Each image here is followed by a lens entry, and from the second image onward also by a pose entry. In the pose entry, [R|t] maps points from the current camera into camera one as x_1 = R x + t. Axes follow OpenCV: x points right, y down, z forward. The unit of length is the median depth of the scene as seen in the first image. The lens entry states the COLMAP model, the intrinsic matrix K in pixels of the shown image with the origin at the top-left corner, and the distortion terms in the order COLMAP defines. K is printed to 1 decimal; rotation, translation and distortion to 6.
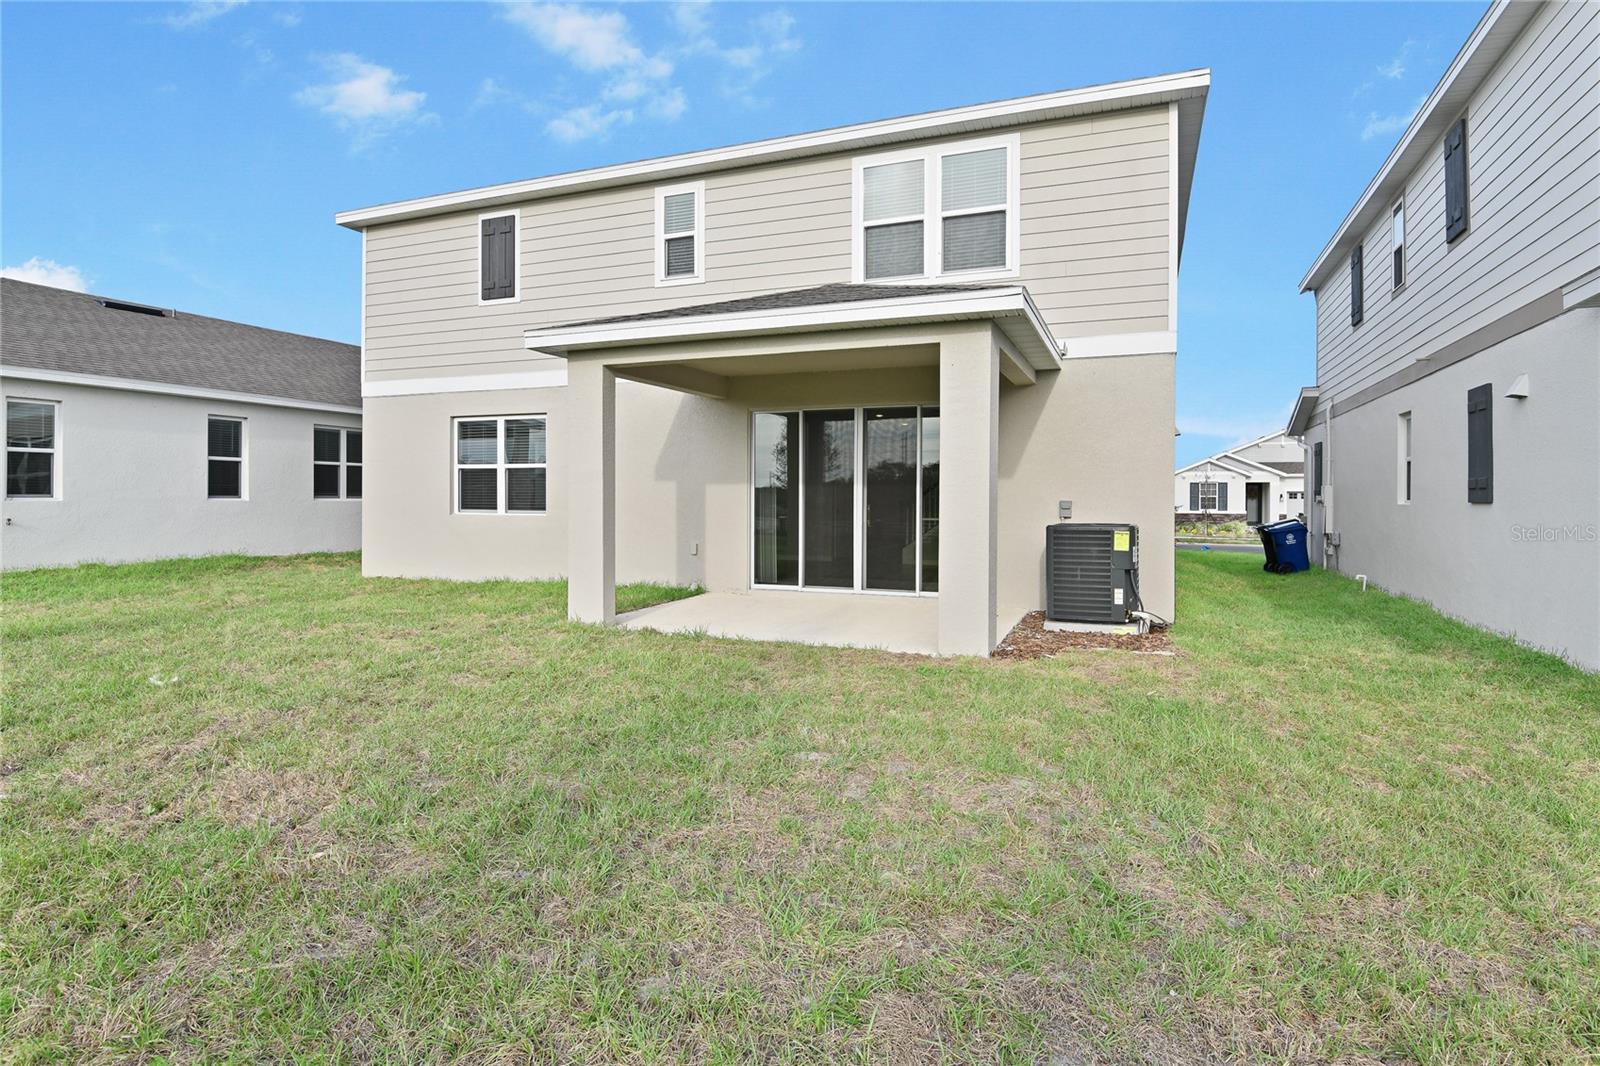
lens RADIAL K [[904.0, 0, 798.6], [0, 904.0, 517.6], [0, 0, 1]] dist [-0.032448, -0.001958]
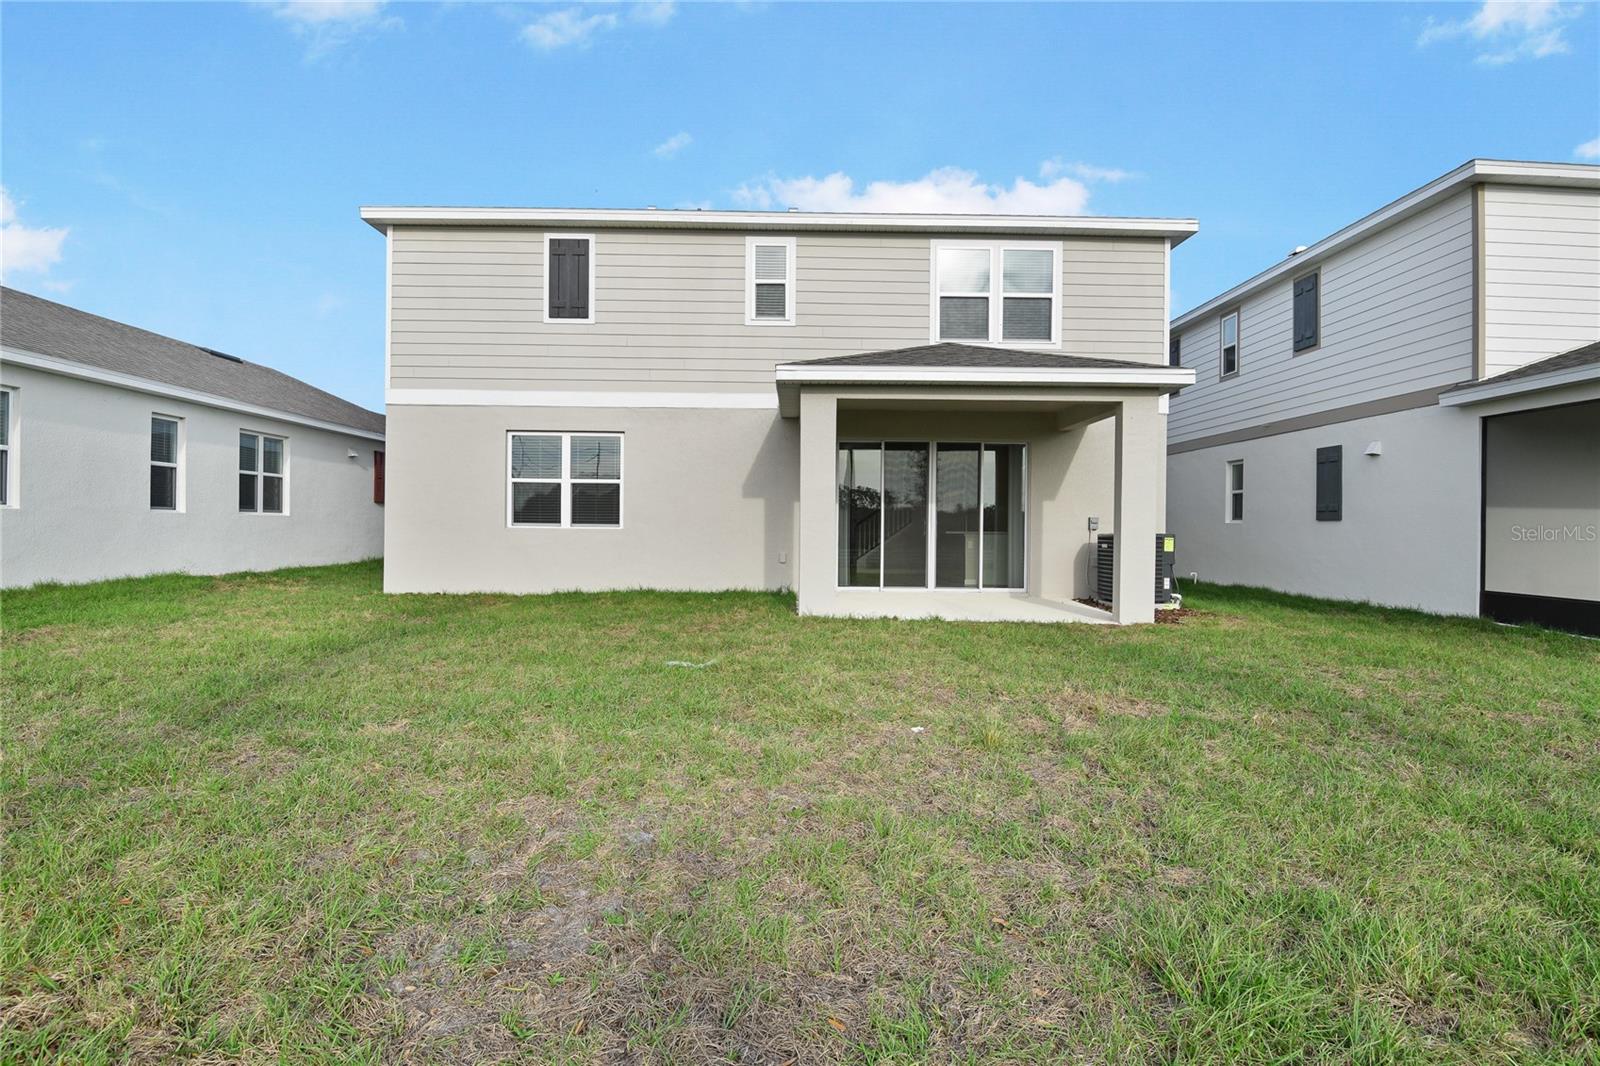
lens RADIAL K [[904.0, 0, 794.3], [0, 904.0, 535.9], [0, 0, 1]] dist [-0.032448, -0.001958]
pose [[0.913803, 0.001438, 0.406156, -0.516518], [0.002751, 0.999949, -0.009731, 0.016348], [-0.406149, 0.010010, 0.913752, -0.043441]]
